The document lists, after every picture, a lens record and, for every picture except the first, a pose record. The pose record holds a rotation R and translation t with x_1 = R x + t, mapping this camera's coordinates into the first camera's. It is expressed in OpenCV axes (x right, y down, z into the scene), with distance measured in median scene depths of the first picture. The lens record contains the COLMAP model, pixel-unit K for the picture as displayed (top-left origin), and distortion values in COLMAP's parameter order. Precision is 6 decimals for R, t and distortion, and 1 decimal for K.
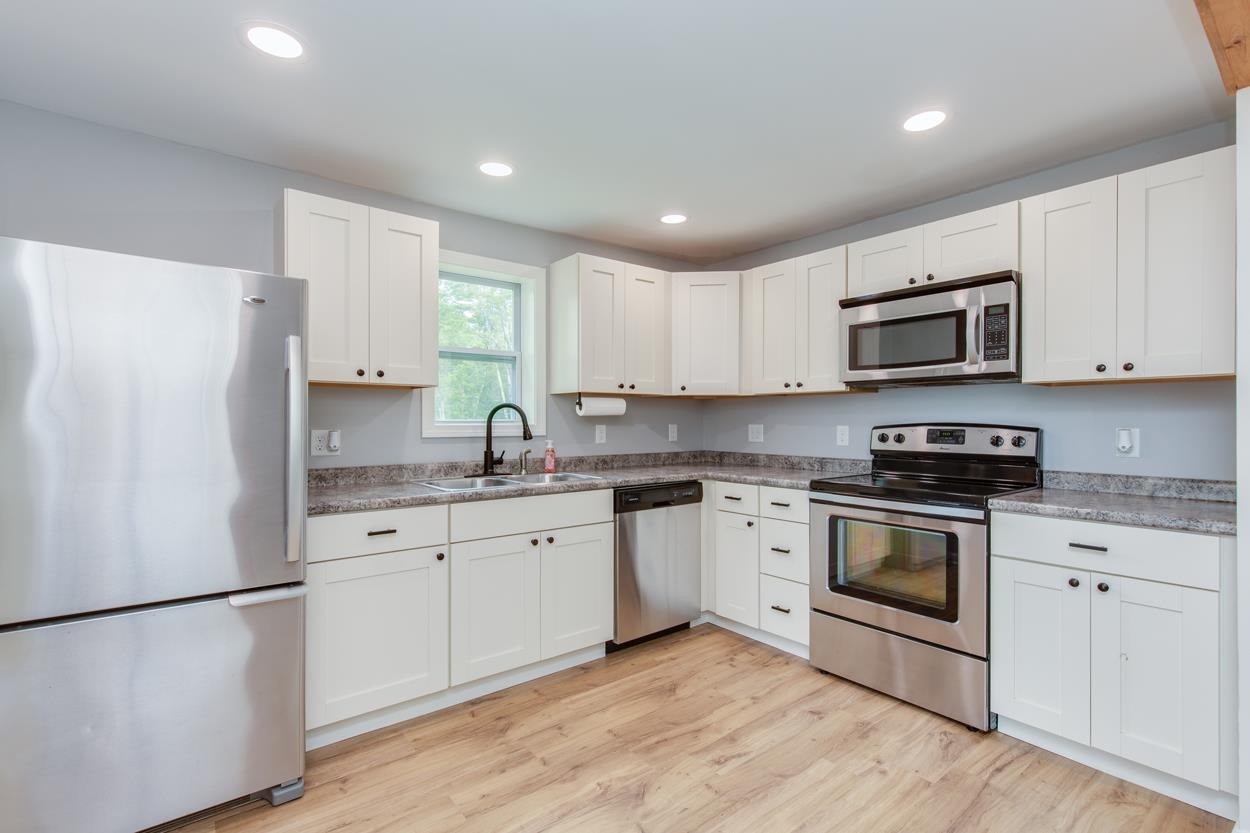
lens RADIAL K [[567.8, 0, 624.2], [0, 567.8, 421.2], [0, 0, 1]] dist [0.003498, 0.000263]
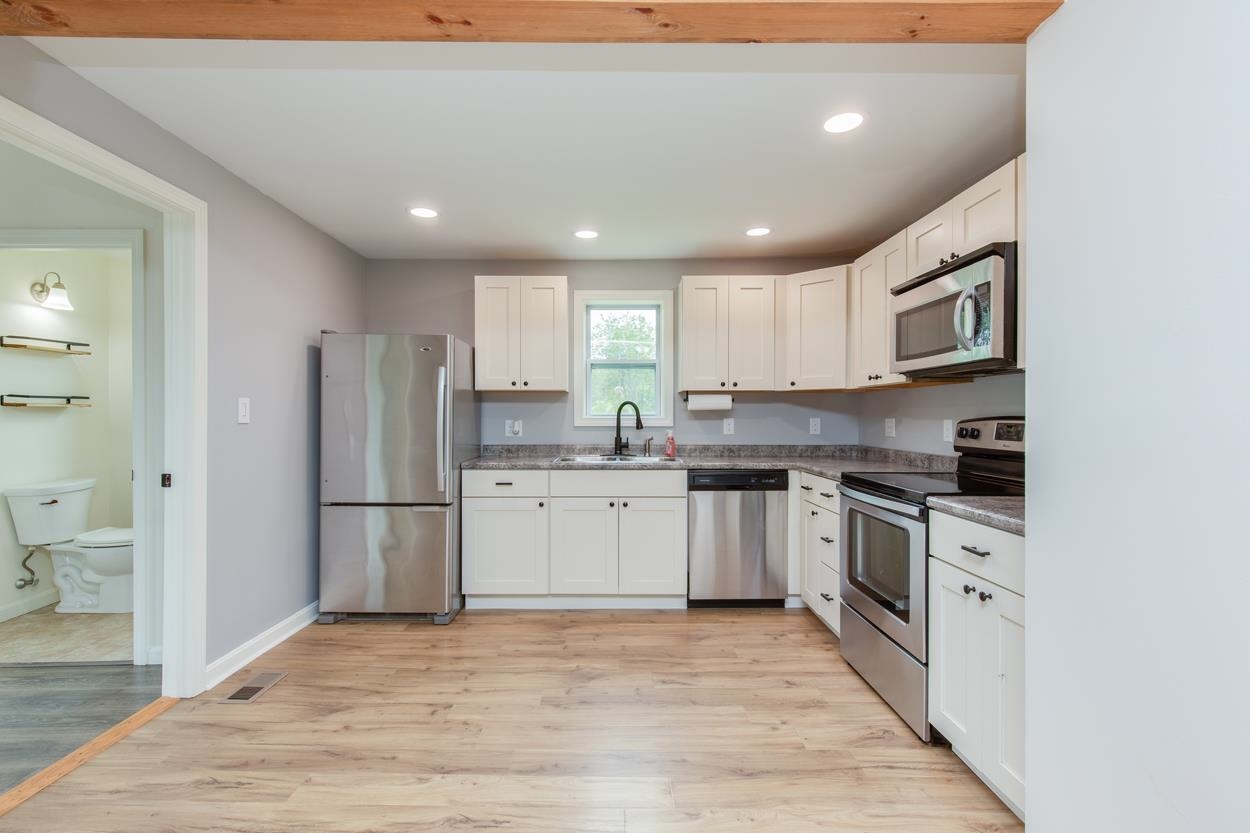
lens RADIAL K [[574.1, 0, 616.8], [0, 574.1, 416.9], [0, 0, 1]] dist [0.004319, 0.000050]
pose [[0.782390, 0.001546, -0.622787, 0.622938], [-0.001063, 0.999999, 0.001147, 0.003634], [0.622788, -0.000236, 0.782391, -0.051035]]
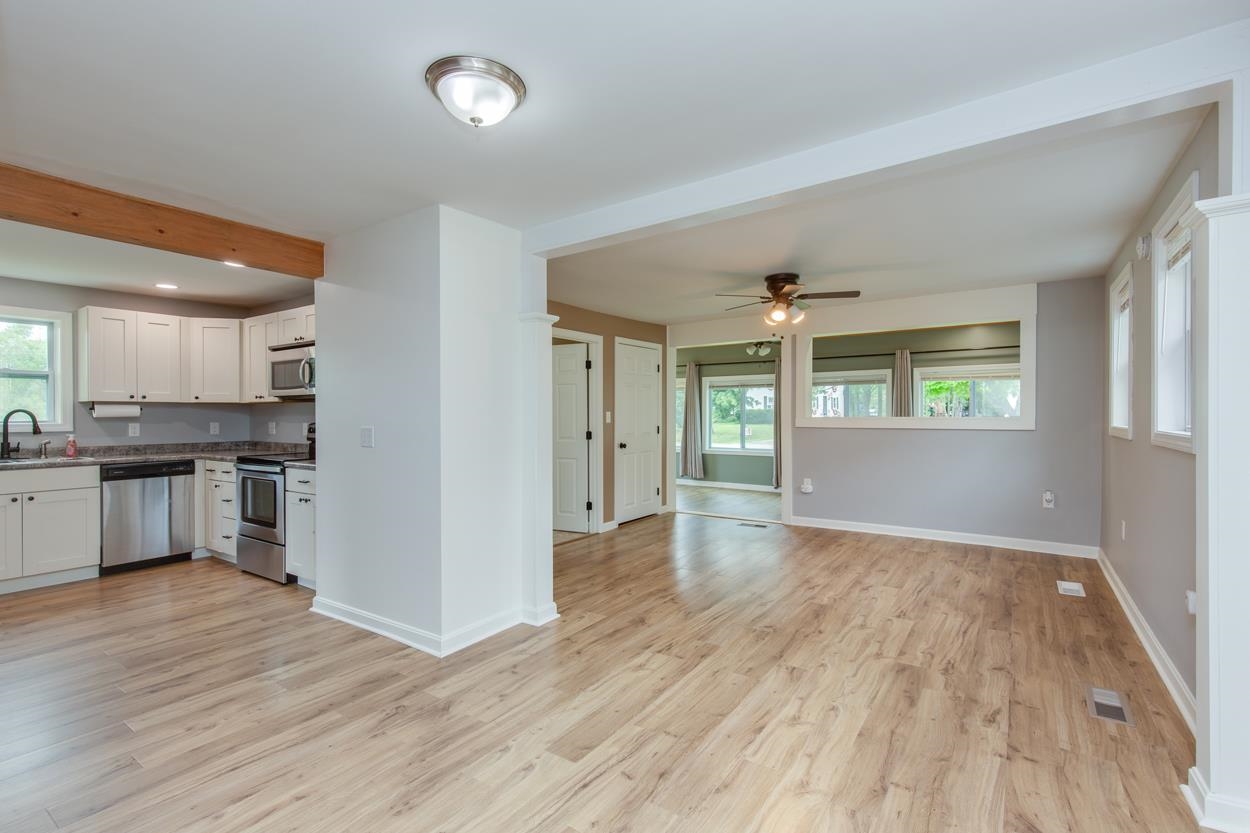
lens RADIAL K [[574.1, 0, 616.8], [0, 574.1, 416.9], [0, 0, 1]] dist [0.004319, 0.000050]
pose [[0.959186, -0.004582, 0.282737, 0.872602], [0.004005, 0.999989, 0.002620, -0.010137], [-0.282746, -0.001381, 0.959194, -0.874270]]
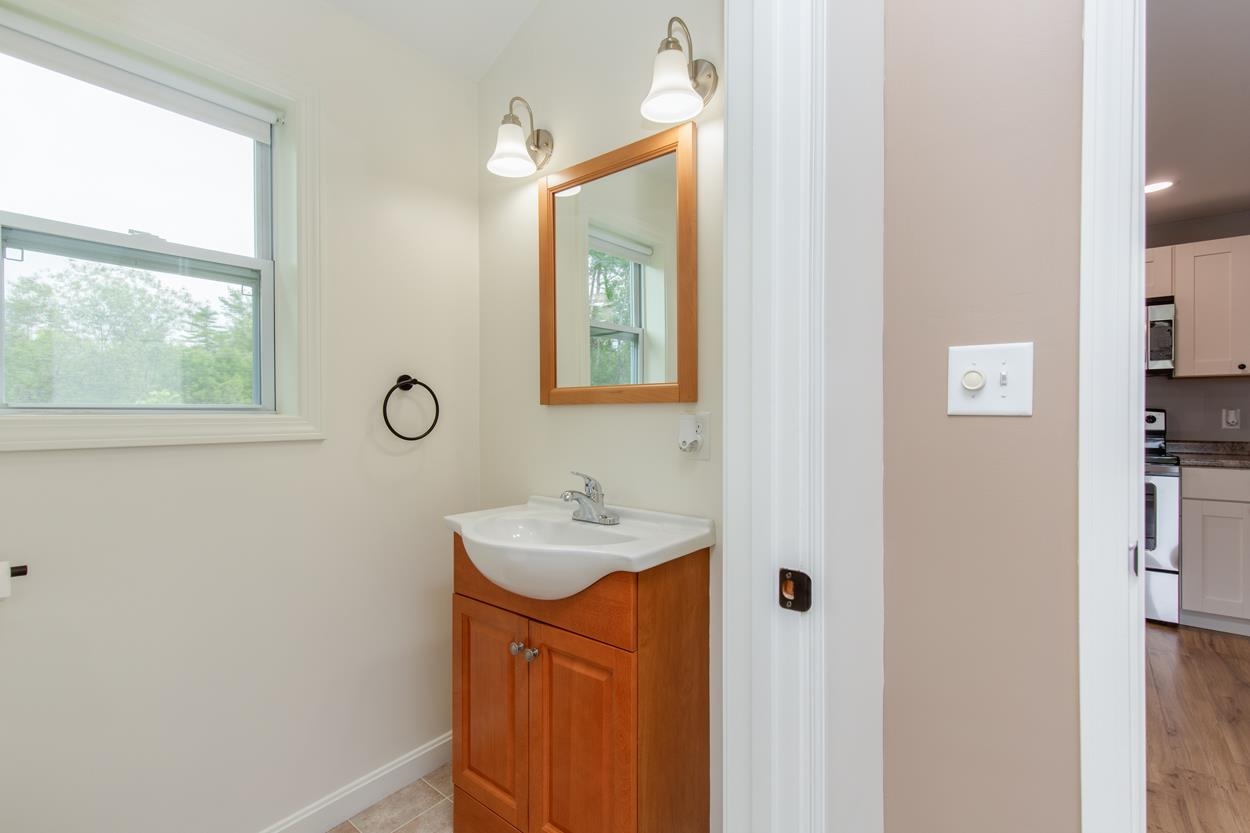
lens RADIAL K [[574.1, 0, 616.8], [0, 574.1, 416.9], [0, 0, 1]] dist [0.004319, 0.000050]
pose [[0.974325, -0.002453, 0.225132, -0.779638], [0.002047, 0.999996, 0.002033, 0.021561], [-0.225136, -0.001520, 0.974326, -0.056471]]
